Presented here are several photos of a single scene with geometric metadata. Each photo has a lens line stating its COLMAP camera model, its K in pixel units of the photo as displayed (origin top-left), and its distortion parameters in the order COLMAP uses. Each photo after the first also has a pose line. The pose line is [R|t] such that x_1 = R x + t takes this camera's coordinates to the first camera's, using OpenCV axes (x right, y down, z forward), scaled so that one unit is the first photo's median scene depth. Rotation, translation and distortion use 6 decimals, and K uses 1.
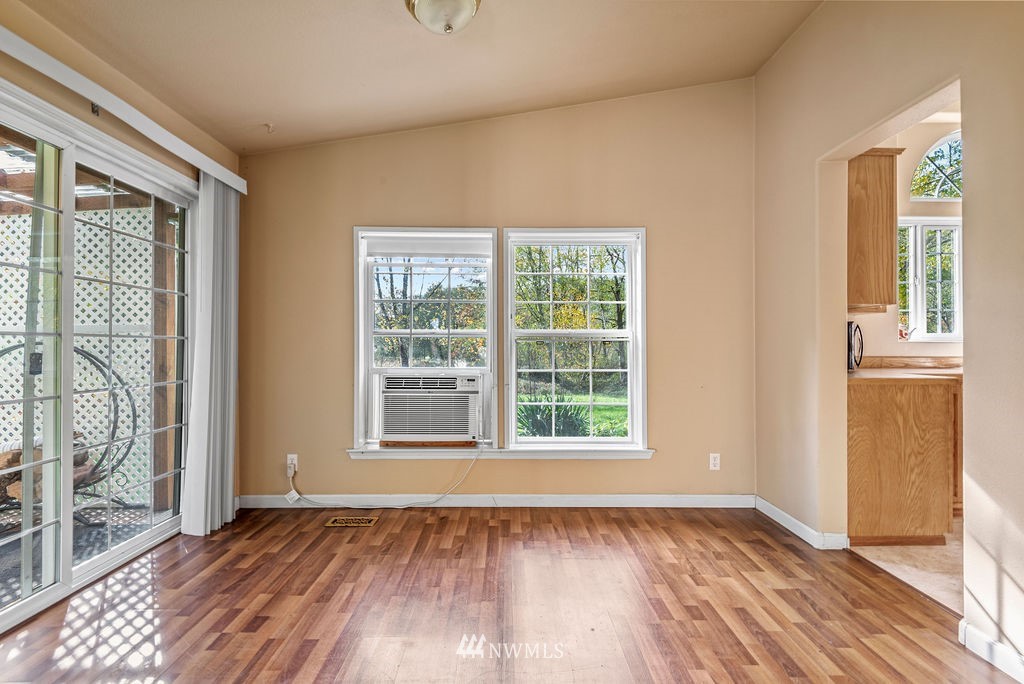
lens RADIAL K [[467.0, 0, 510.3], [0, 467.0, 334.4], [0, 0, 1]] dist [0.029646, -0.018351]
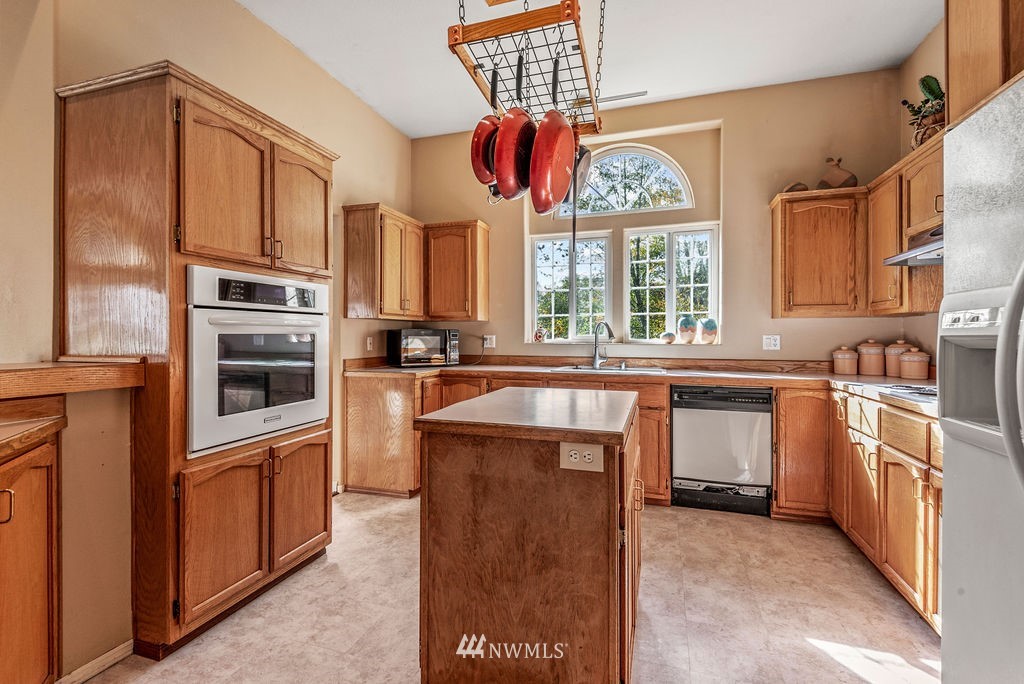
lens RADIAL K [[467.0, 0, 510.3], [0, 467.0, 334.4], [0, 0, 1]] dist [0.029646, -0.018351]
pose [[0.947528, 0.001582, -0.319668, 1.605504], [0.003307, 0.999886, 0.014752, -0.033428], [0.319655, -0.015035, 0.947415, -0.146422]]
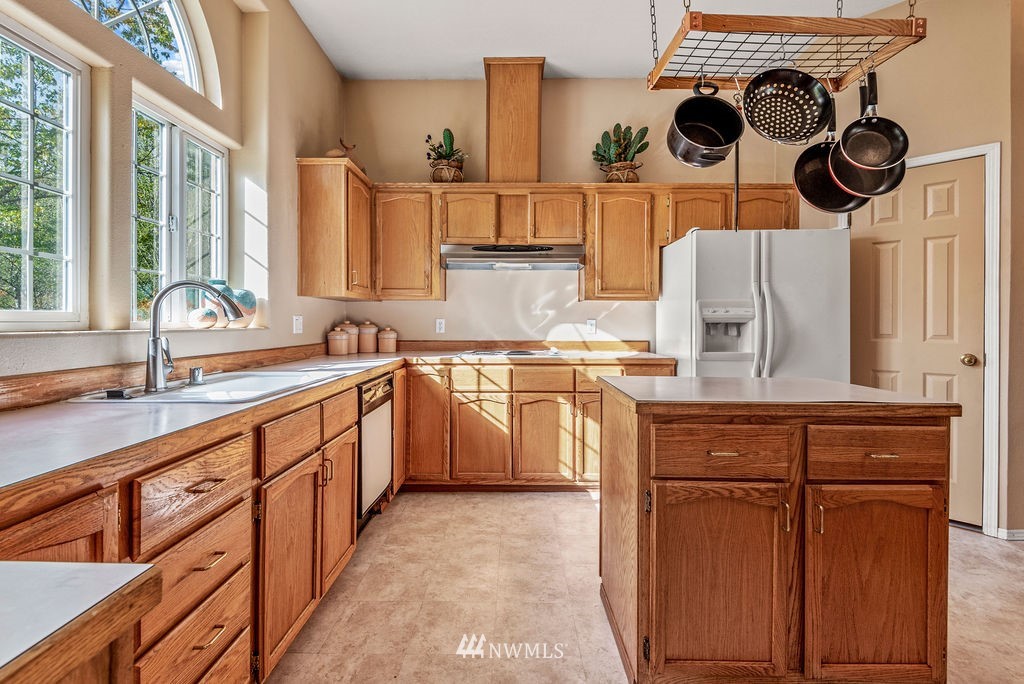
lens RADIAL K [[465.1, 0, 507.3], [0, 465.1, 324.4], [0, 0, 1]] dist [0.031760, -0.017902]
pose [[0.025243, -0.001584, 0.999680, 0.768293], [-0.019468, 0.999808, 0.002076, -0.000050], [-0.999492, -0.019514, 0.025207, 0.860645]]
